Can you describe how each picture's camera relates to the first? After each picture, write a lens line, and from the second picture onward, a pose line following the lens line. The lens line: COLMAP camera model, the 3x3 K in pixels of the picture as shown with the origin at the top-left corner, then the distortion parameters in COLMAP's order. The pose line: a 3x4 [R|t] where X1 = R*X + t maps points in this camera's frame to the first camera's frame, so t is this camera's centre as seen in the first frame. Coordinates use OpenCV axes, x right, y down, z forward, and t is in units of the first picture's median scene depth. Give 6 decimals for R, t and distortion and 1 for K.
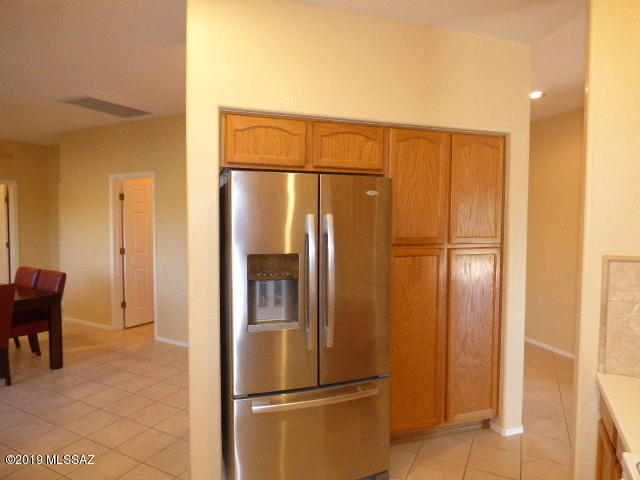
lens RADIAL K [[387.4, 0, 321.1], [0, 387.4, 239.6], [0, 0, 1]] dist [-0.000108, 0.002013]
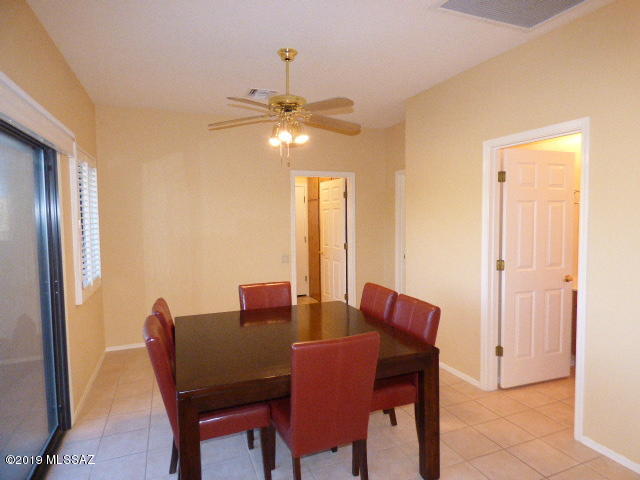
lens RADIAL K [[387.4, 0, 321.1], [0, 387.4, 239.6], [0, 0, 1]] dist [-0.000108, 0.002013]
pose [[0.761654, 0.021963, -0.647612, -0.333787], [-0.015006, 0.999755, 0.016257, -0.016477], [0.647810, -0.002665, 0.761797, 0.348568]]
